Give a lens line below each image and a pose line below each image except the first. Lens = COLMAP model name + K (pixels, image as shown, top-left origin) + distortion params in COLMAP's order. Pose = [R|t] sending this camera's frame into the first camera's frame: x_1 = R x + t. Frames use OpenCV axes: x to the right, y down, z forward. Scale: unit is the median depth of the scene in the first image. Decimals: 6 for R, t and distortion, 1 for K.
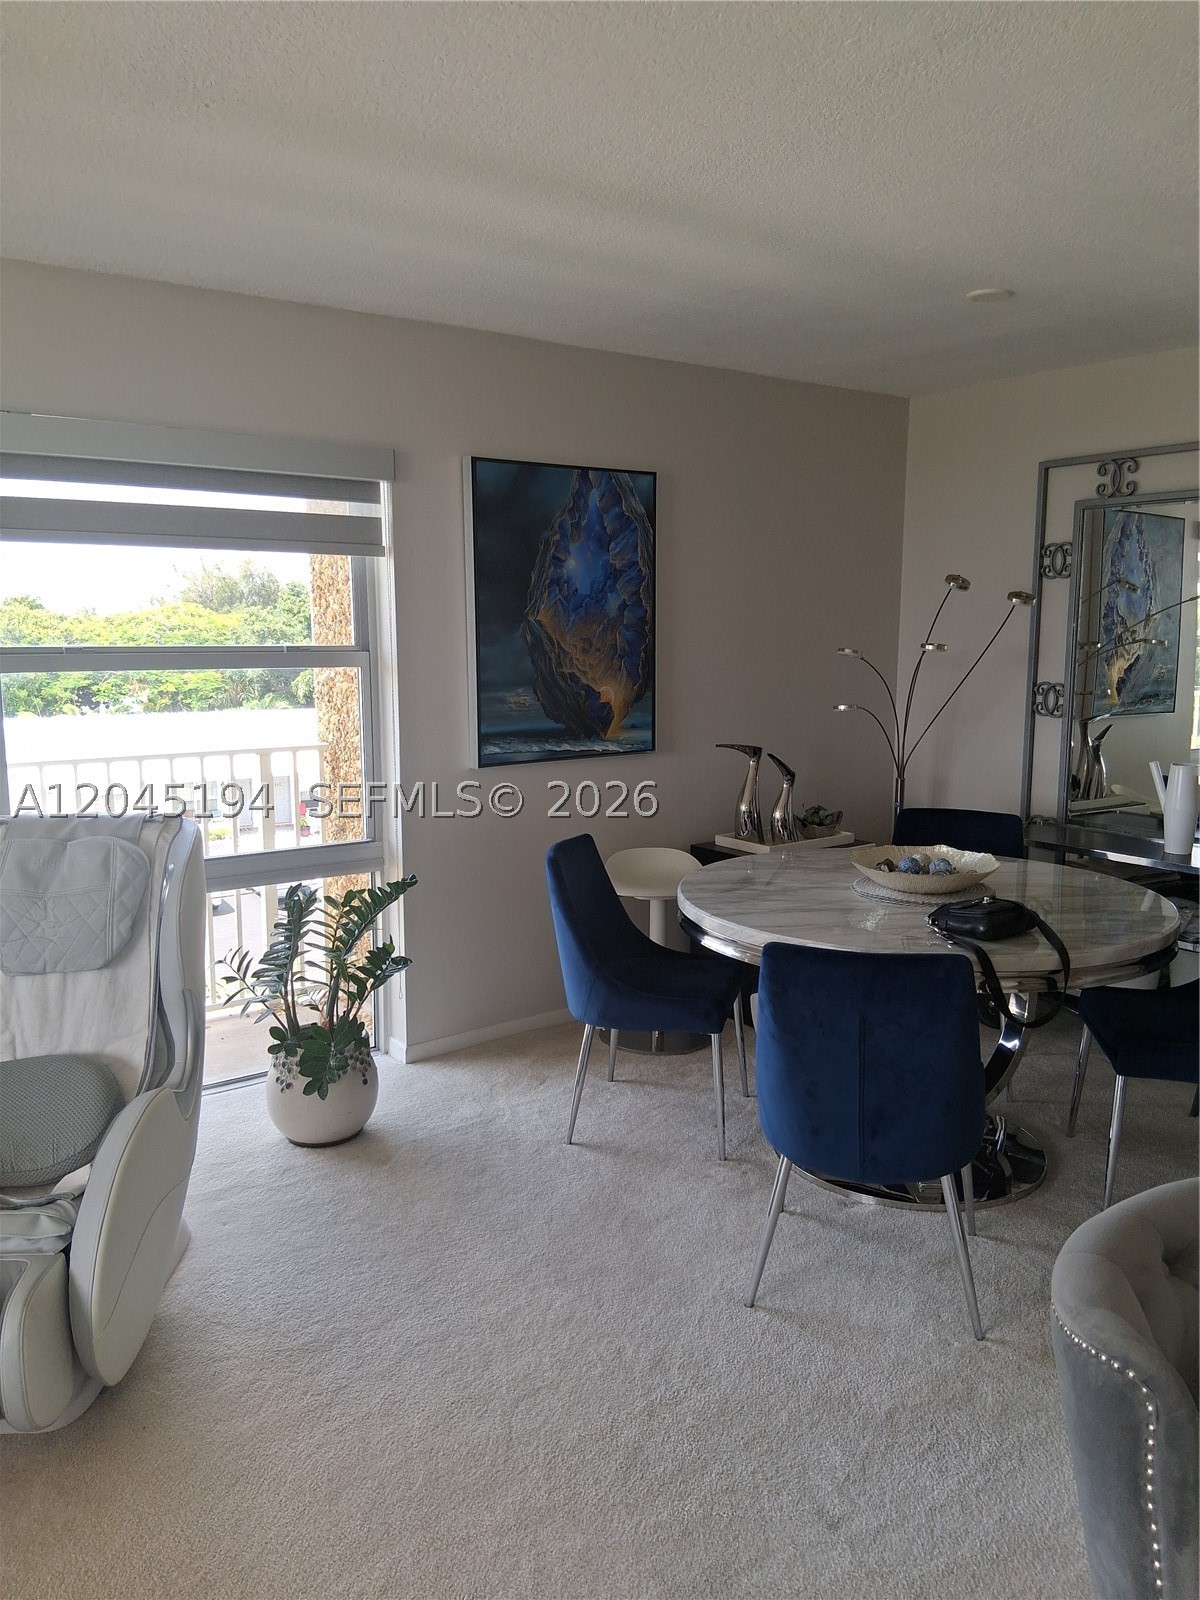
lens RADIAL K [[1204.0, 0, 597.7], [0, 1204.0, 795.4], [0, 0, 1]] dist [0.080585, 0.002318]
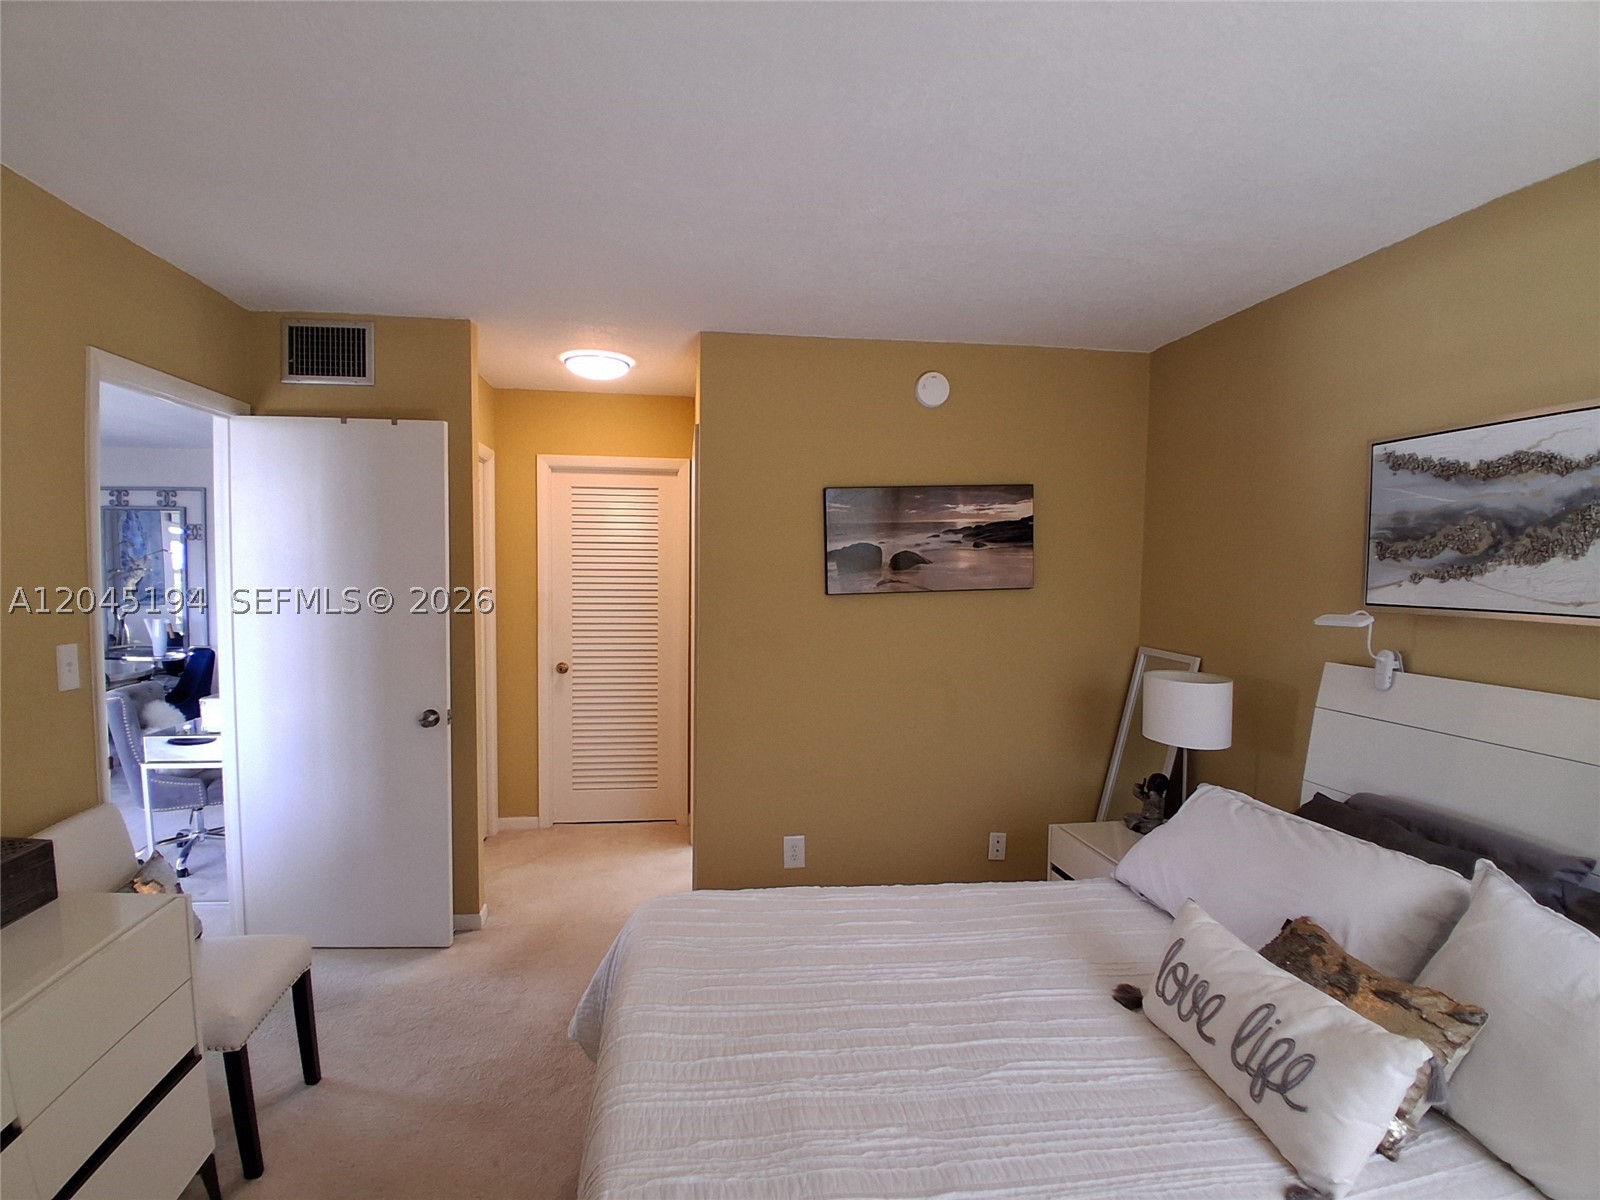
lens RADIAL K [[796.4, 0, 797.5], [0, 796.4, 597.3], [0, 0, 1]] dist [-0.051454, -0.002514]
pose [[0.453098, -0.033762, 0.890821, -0.219271], [0.117393, 0.992840, -0.022081, 0.083711], [-0.883697, 0.114581, 0.453817, -0.590620]]
